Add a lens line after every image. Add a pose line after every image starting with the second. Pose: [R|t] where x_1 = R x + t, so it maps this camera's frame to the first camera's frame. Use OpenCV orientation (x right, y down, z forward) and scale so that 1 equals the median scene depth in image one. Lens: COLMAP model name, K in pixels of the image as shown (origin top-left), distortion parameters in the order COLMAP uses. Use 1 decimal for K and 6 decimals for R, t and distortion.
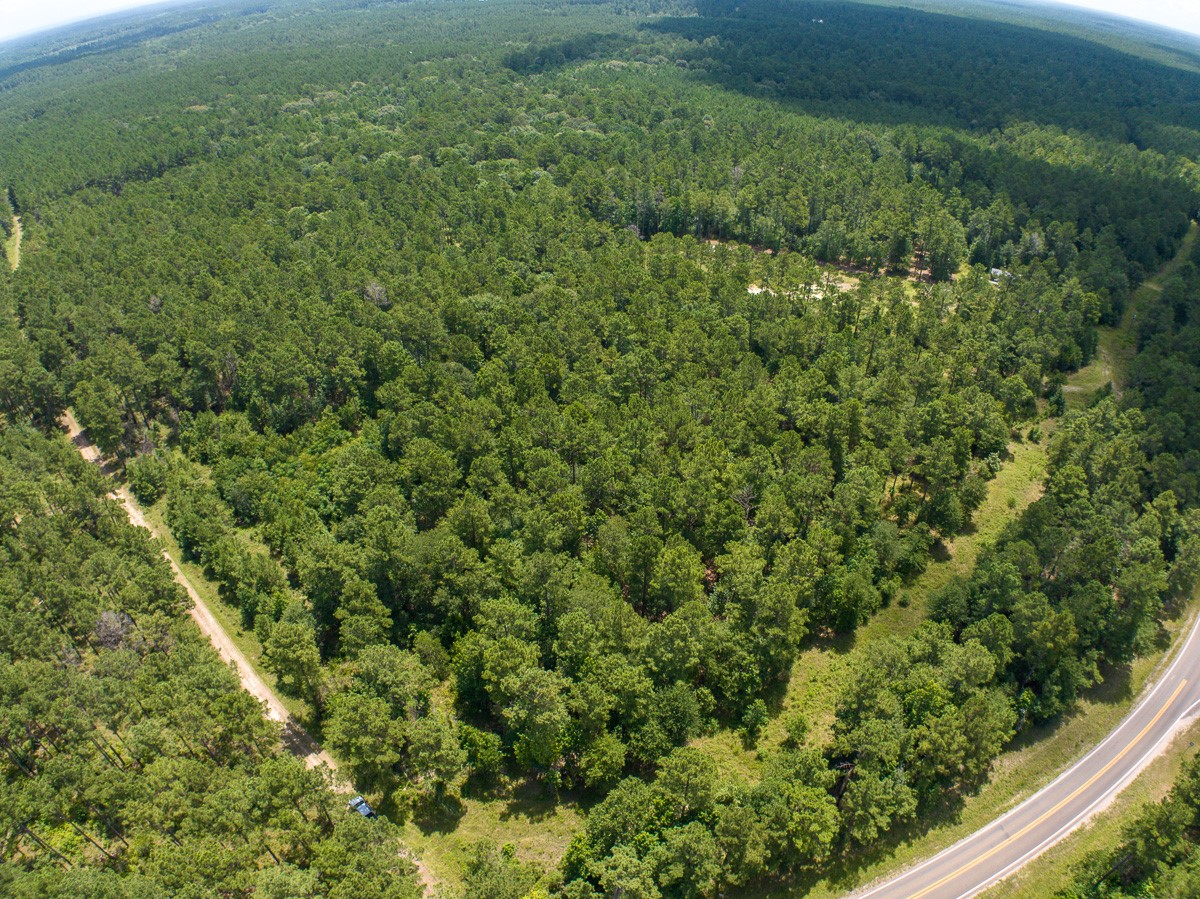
lens RADIAL K [[744.5, 0, 612.7], [0, 744.5, 443.9], [0, 0, 1]] dist [-0.216129, 0.041293]
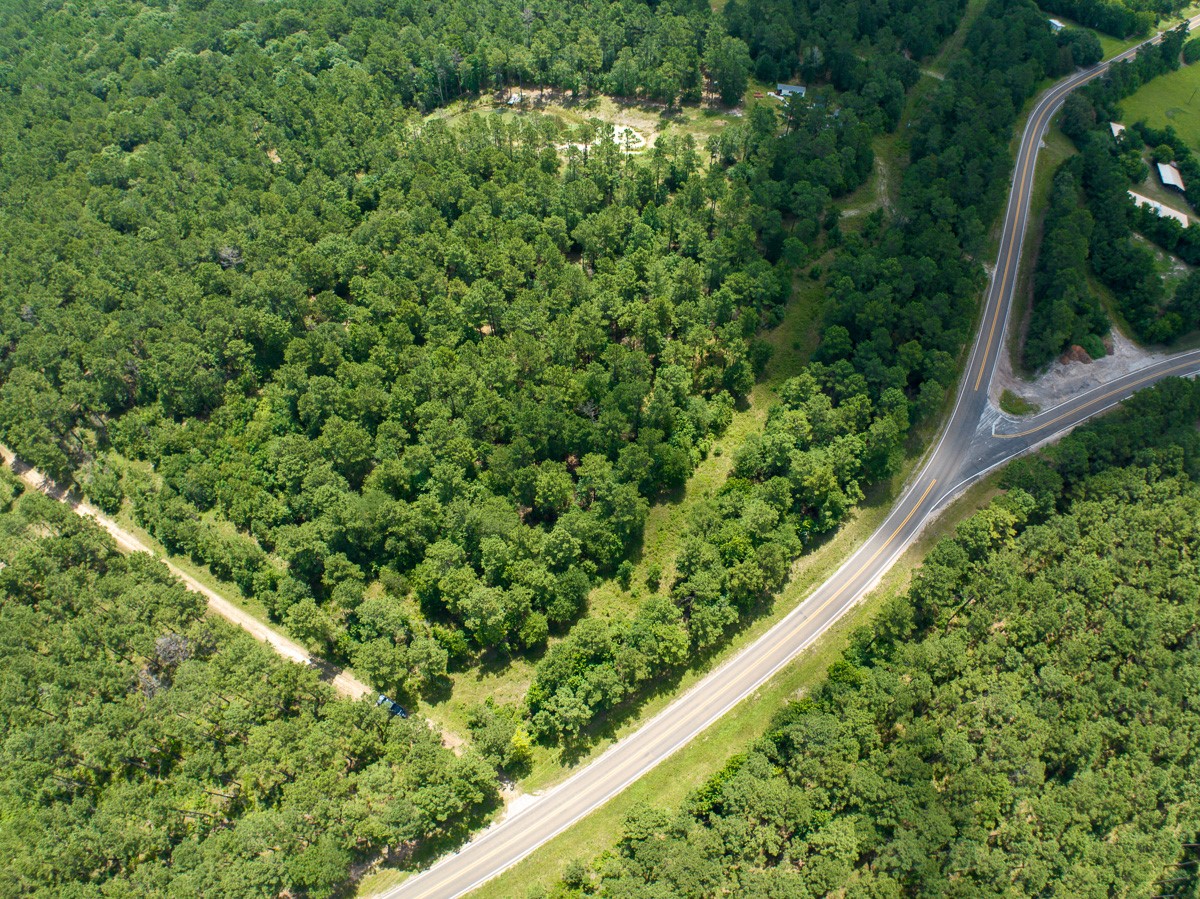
lens RADIAL K [[744.5, 0, 612.7], [0, 744.5, 443.9], [0, 0, 1]] dist [-0.216129, 0.041293]
pose [[0.960355, -0.233248, 0.152690, 0.001569], [0.165014, 0.917054, 0.363017, -0.424320], [-0.224698, -0.323430, 0.919187, -0.320249]]
